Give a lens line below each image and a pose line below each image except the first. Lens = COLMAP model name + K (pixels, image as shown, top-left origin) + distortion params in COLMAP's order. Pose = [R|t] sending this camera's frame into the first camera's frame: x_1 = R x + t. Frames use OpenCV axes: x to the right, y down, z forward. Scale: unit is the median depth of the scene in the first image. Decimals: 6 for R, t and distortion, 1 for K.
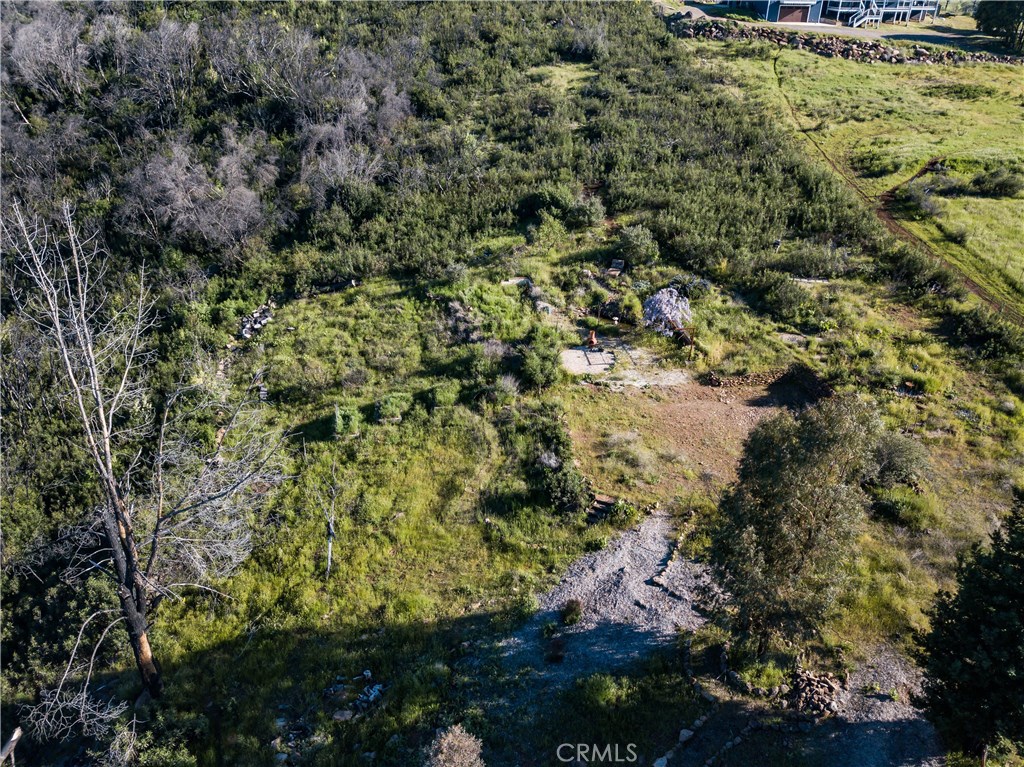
lens RADIAL K [[766.2, 0, 515.0], [0, 766.2, 400.7], [0, 0, 1]] dist [0.086664, -0.105948]
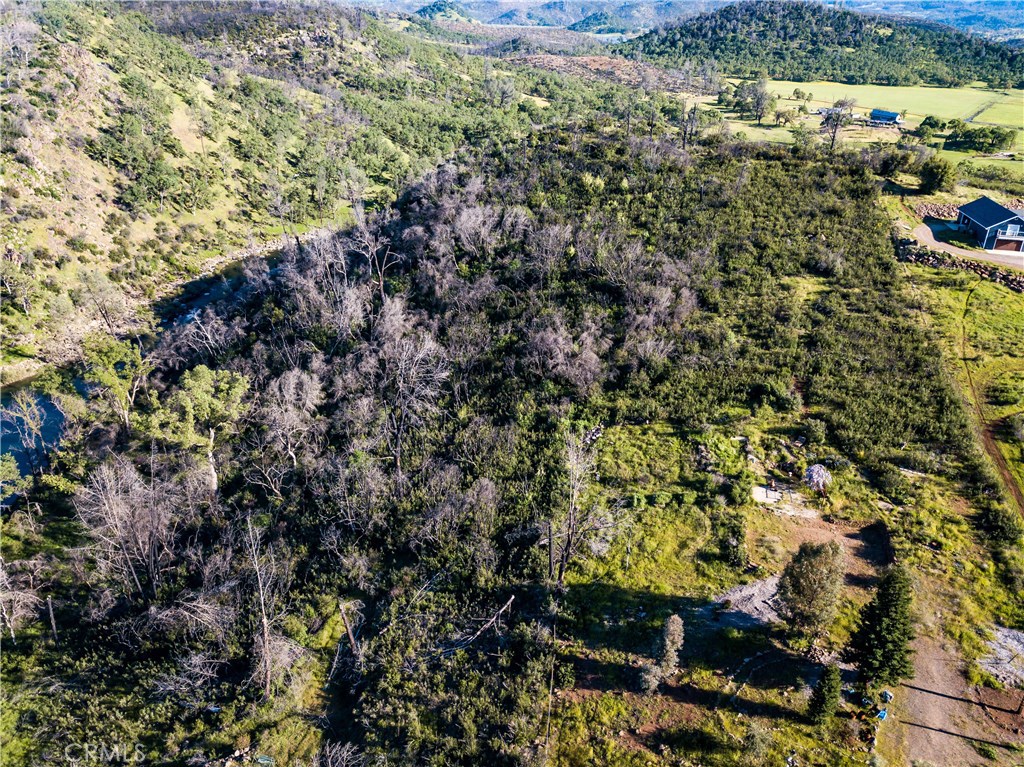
lens RADIAL K [[782.6, 0, 512.0], [0, 782.6, 383.5], [0, 0, 1]] dist [0.009775, -0.004853]
pose [[0.936498, 0.154927, -0.314594, 0.060870], [-0.182689, 0.981303, -0.060576, -0.077591], [0.299327, 0.114203, 0.947291, -0.915117]]
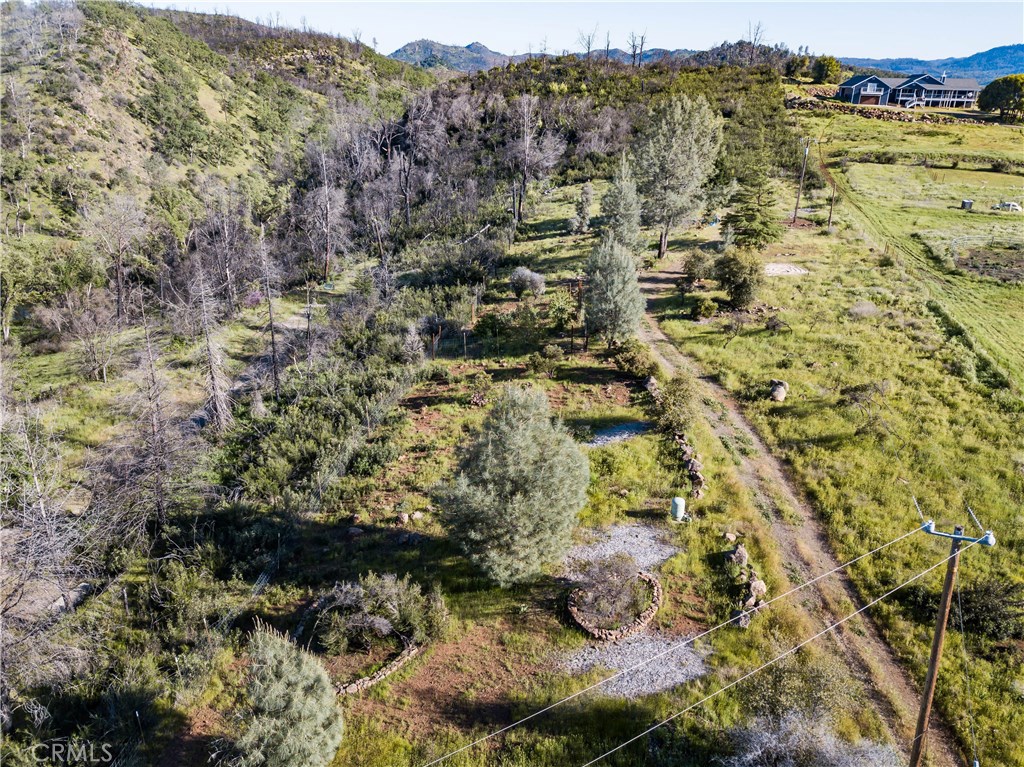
lens RADIAL K [[781.4, 0, 512.0], [0, 781.4, 383.5], [0, 0, 1]] dist [0.006227, 0.000700]
pose [[0.941527, 0.128460, -0.311489, 0.463377], [-0.176218, 0.975694, -0.130266, 0.934466], [0.287183, 0.177539, 0.941279, -1.447740]]
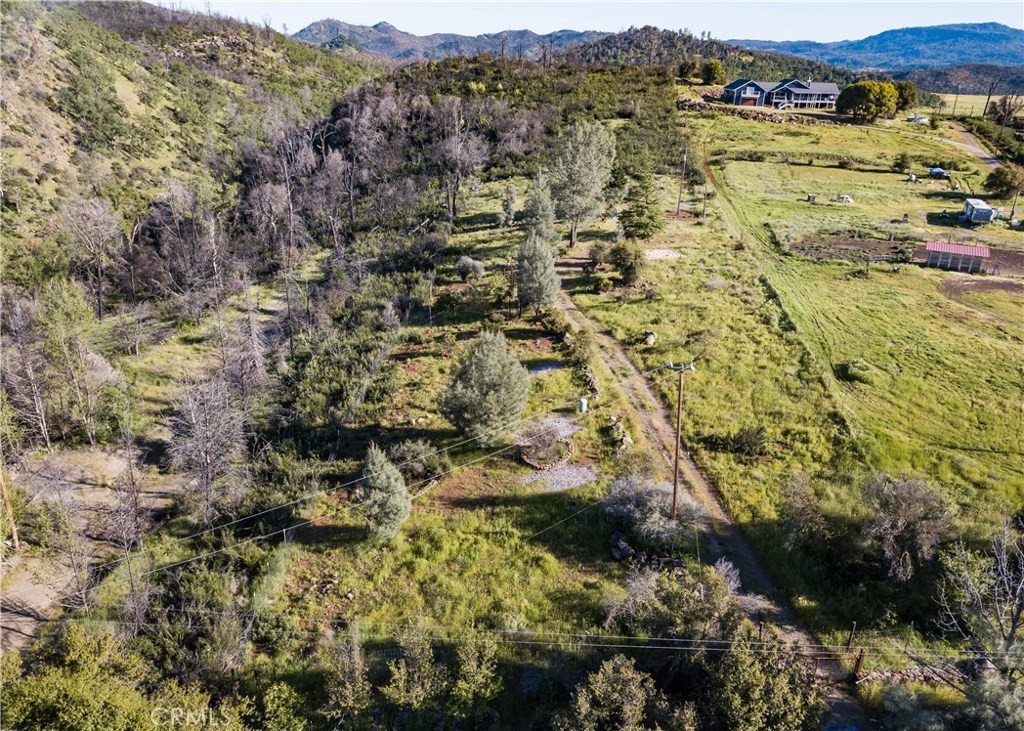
lens RADIAL K [[787.2, 0, 512.0], [0, 787.2, 380.5], [0, 0, 1]] dist [0.004666, -0.002919]
pose [[0.971794, 0.097561, -0.214706, 0.539288], [-0.127307, 0.983391, -0.129363, 1.047788], [0.198519, 0.153048, 0.968074, -1.855606]]
